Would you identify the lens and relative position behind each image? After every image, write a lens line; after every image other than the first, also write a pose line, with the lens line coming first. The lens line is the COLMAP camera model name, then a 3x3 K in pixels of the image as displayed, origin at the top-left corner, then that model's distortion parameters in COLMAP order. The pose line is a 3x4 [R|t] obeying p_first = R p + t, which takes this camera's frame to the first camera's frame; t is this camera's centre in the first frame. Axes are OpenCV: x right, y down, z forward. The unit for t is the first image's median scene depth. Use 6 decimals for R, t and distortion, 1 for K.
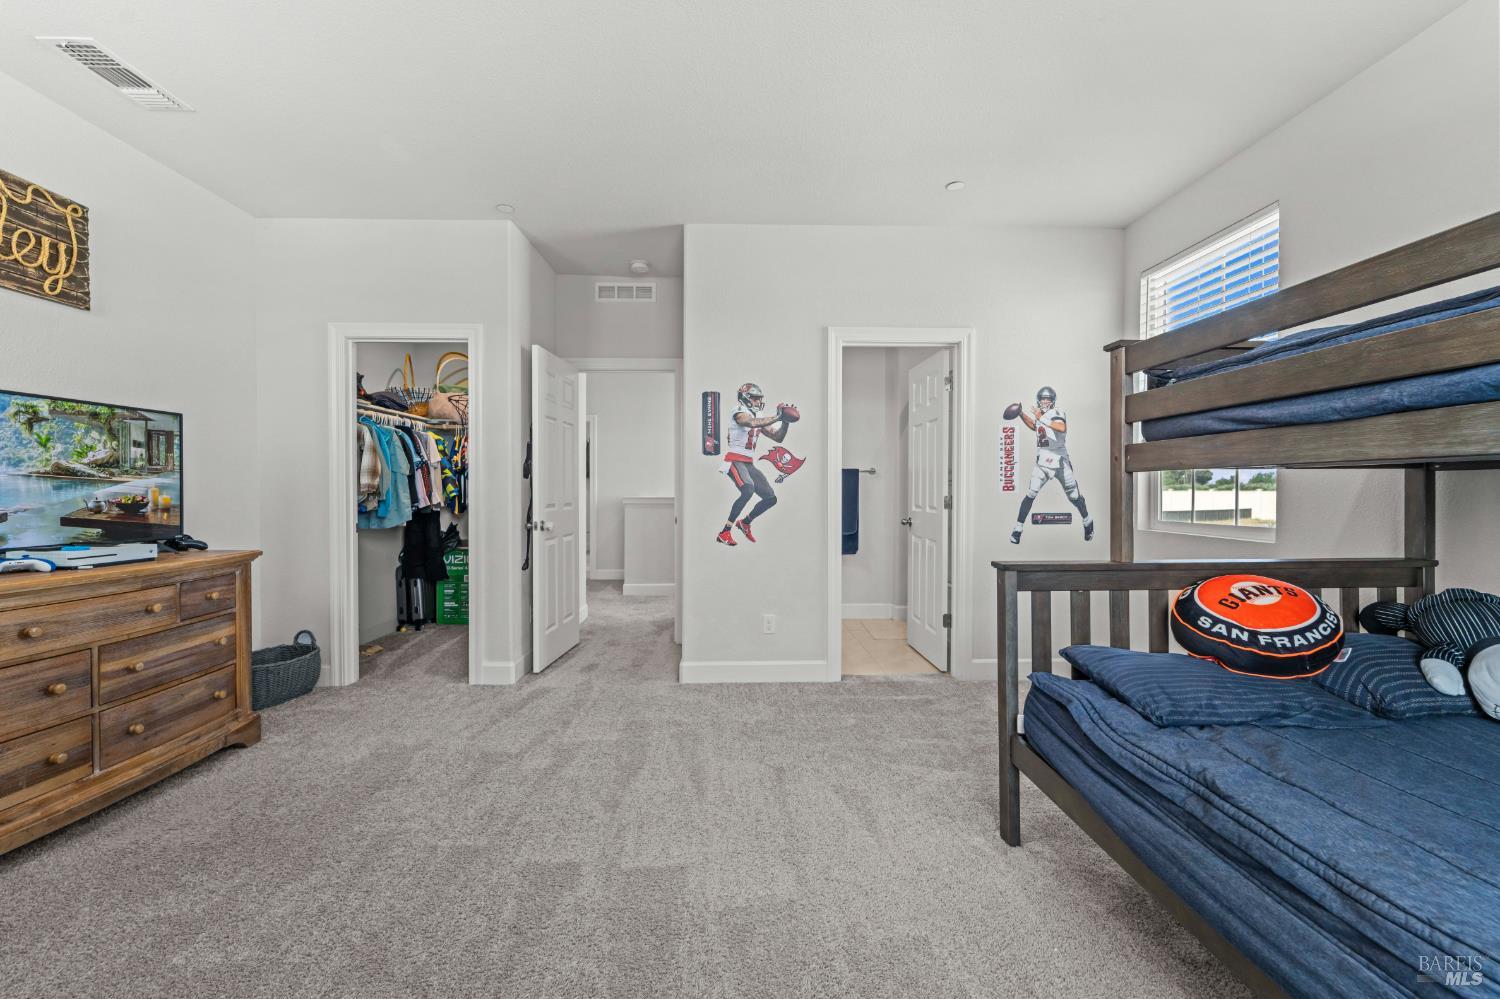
lens RADIAL K [[602.3, 0, 749.5], [0, 602.3, 496.1], [0, 0, 1]] dist [0.003000, -0.001802]
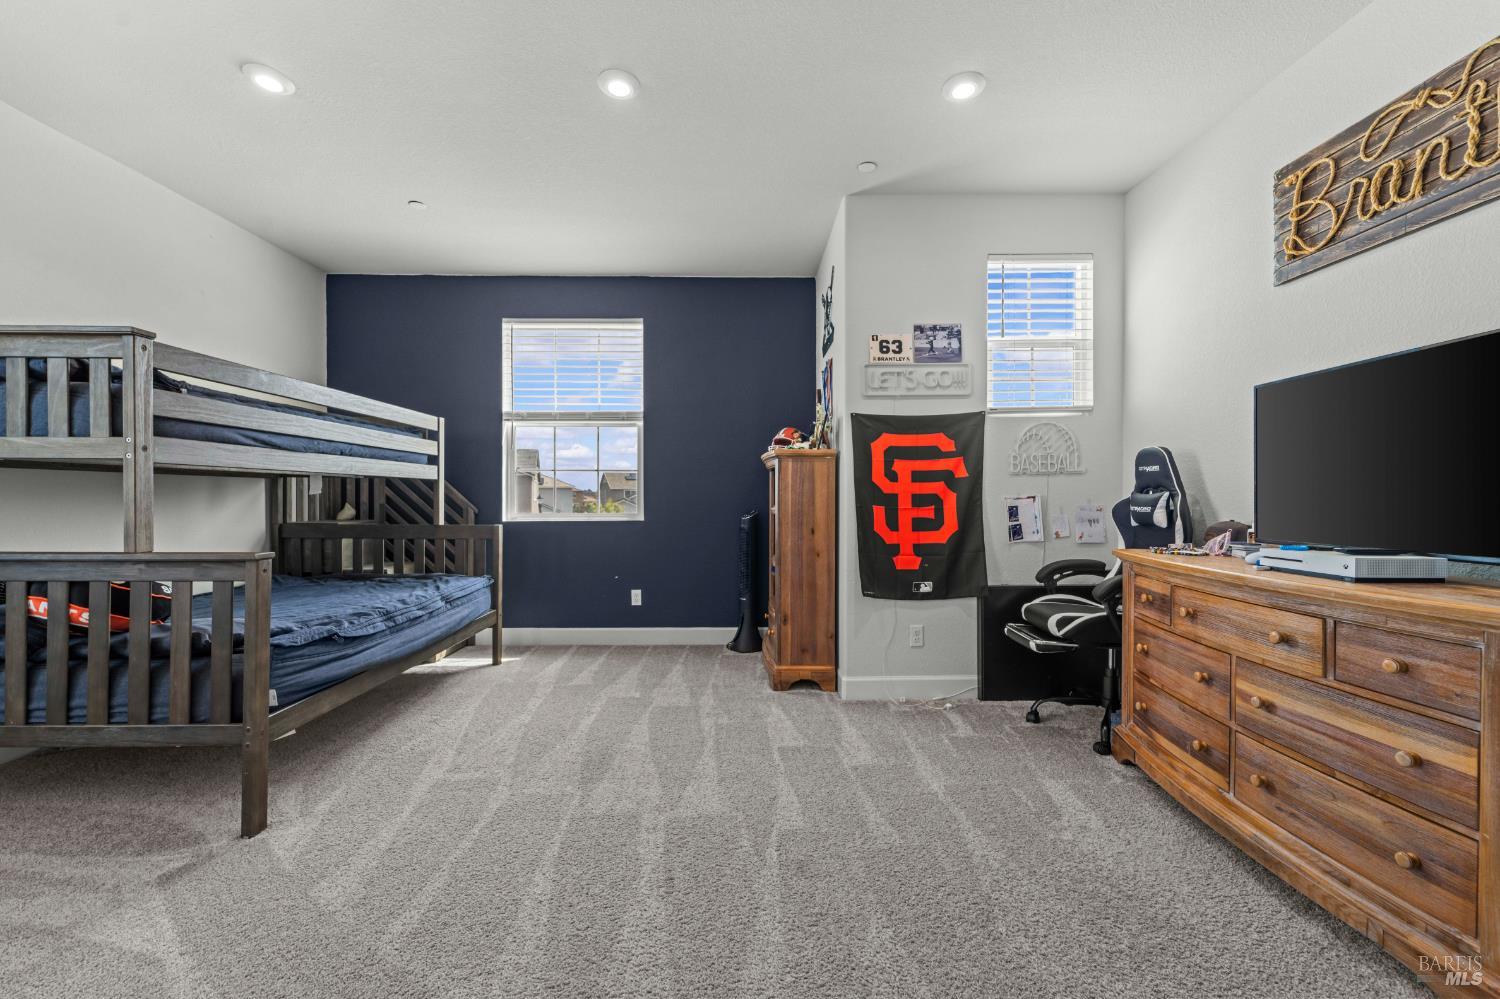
lens RADIAL K [[602.3, 0, 749.6], [0, 602.3, 497.6], [0, 0, 1]] dist [0.003000, -0.001802]
pose [[-0.999616, -0.000291, 0.027703, -0.386455], [-0.000113, 0.999979, 0.006426, 0.012319], [-0.027705, 0.006421, -0.999596, 1.862220]]
